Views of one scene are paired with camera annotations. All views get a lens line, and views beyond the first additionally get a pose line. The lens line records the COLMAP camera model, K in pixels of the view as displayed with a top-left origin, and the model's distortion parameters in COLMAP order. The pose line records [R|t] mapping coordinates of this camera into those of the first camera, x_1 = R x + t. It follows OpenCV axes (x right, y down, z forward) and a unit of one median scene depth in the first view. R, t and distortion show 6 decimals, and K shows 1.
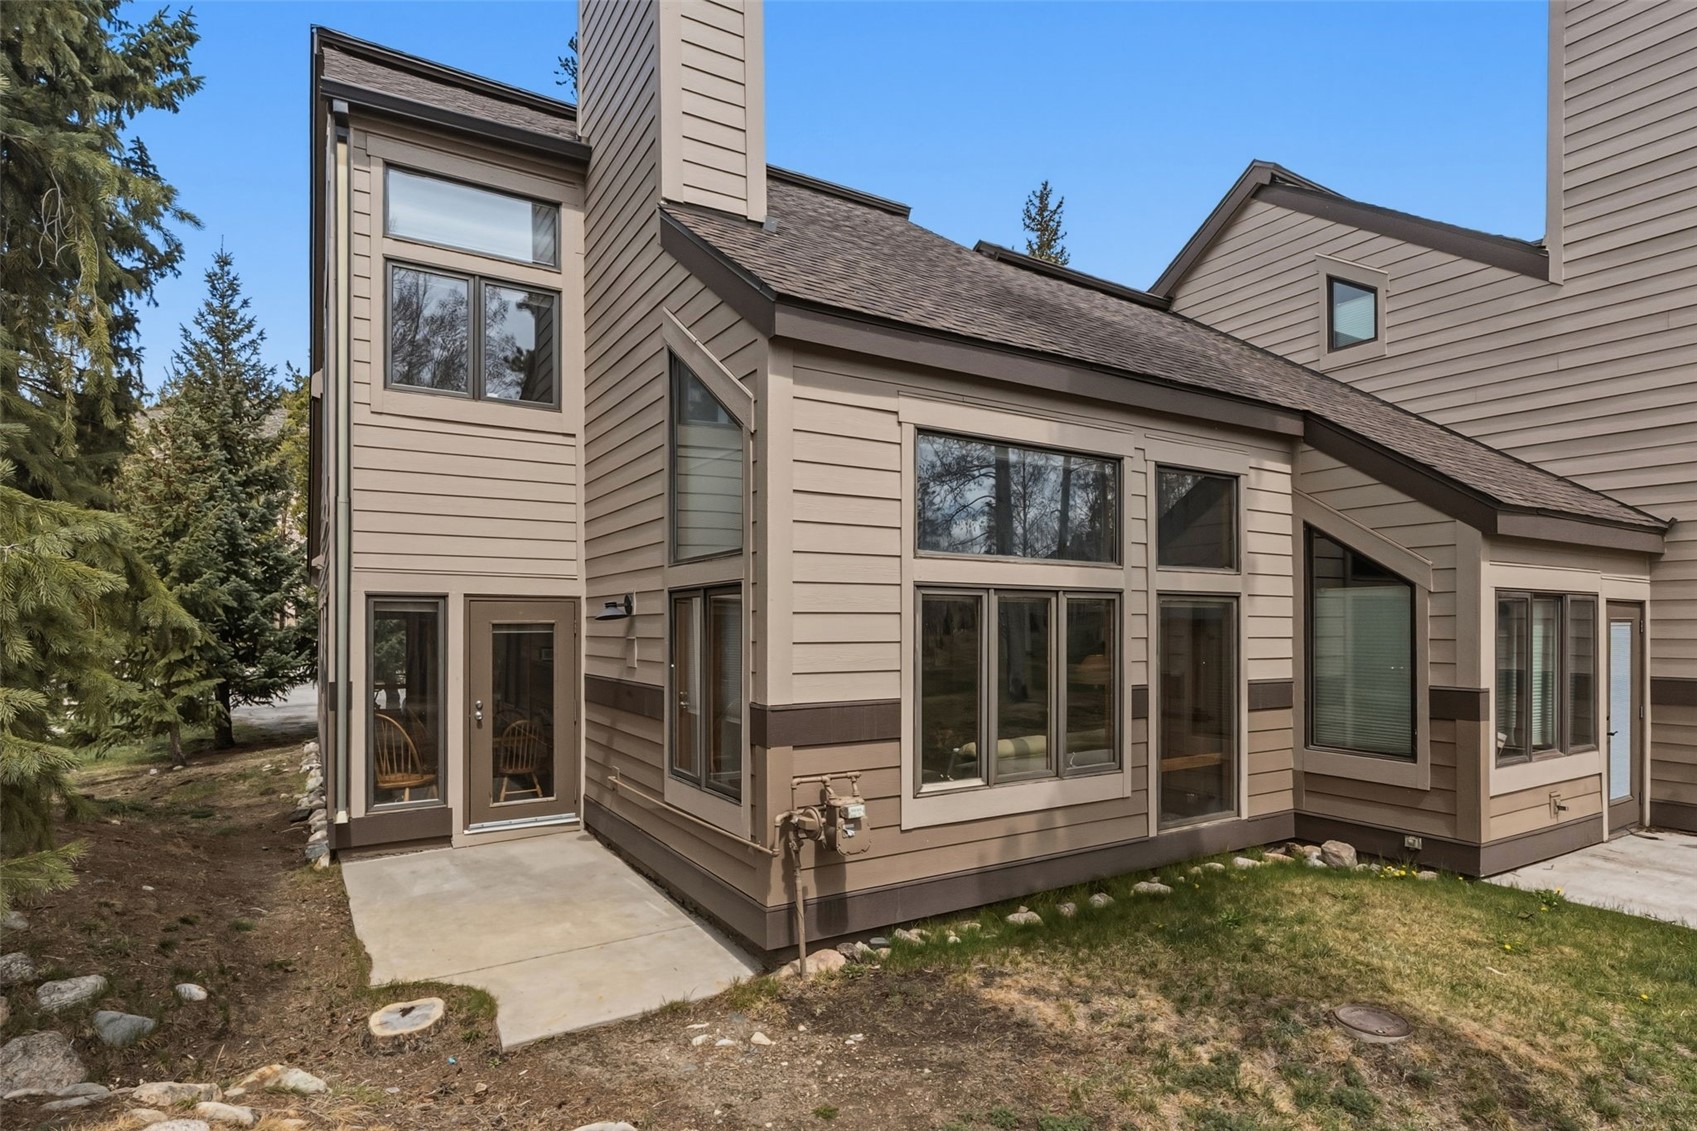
lens RADIAL K [[875.2, 0, 840.1], [0, 875.2, 635.6], [0, 0, 1]] dist [0.002786, 0.000240]
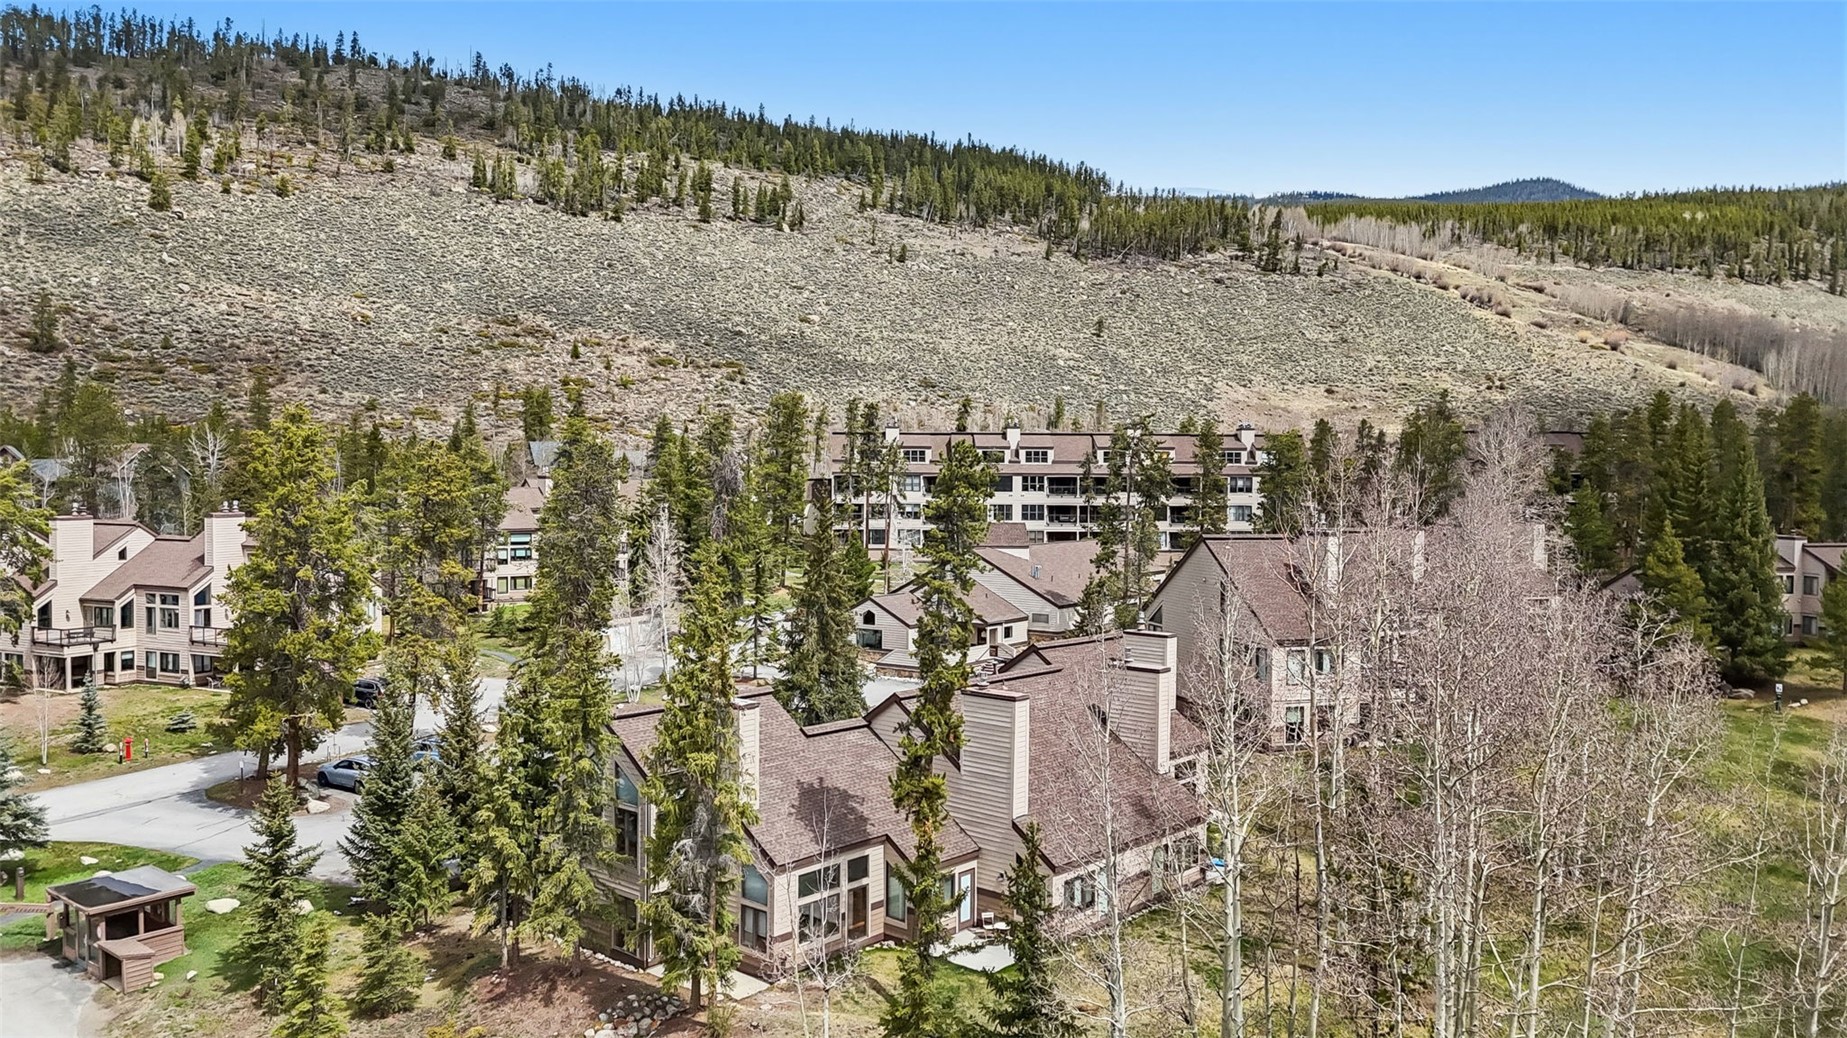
lens RADIAL K [[1334.3, 0, 927.1], [0, 1334.3, 512.2], [0, 0, 1]] dist [0.074714, -0.069759]
pose [[0.954290, -0.004865, 0.298842, -1.170382], [0.001315, 0.999926, 0.012078, -1.880865], [-0.298879, -0.011133, 0.954226, -5.128261]]
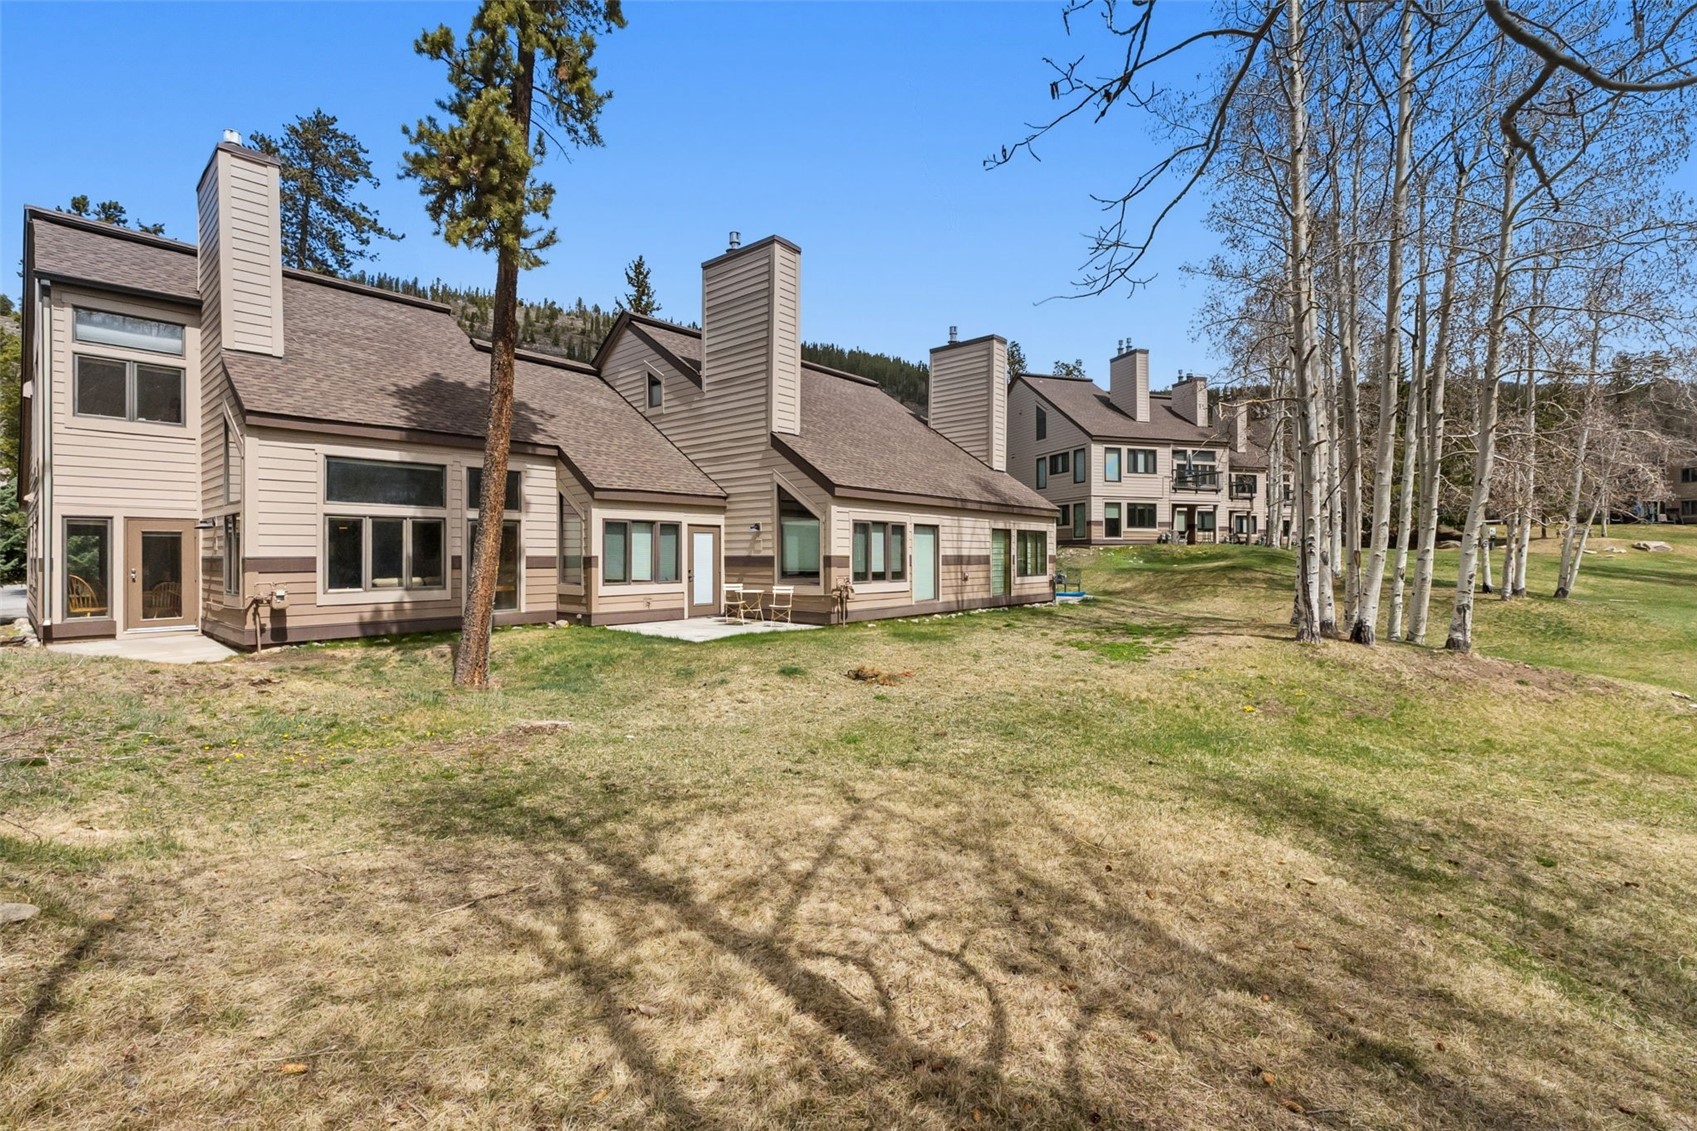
lens RADIAL K [[726.2, 0, 842.0], [0, 726.2, 559.1], [0, 0, 1]] dist [0.003801, 0.000117]
pose [[0.952974, -0.006283, 0.302985, 0.697386], [0.007754, 0.999963, -0.003653, 0.075259], [-0.302951, 0.005831, 0.952988, -1.208207]]
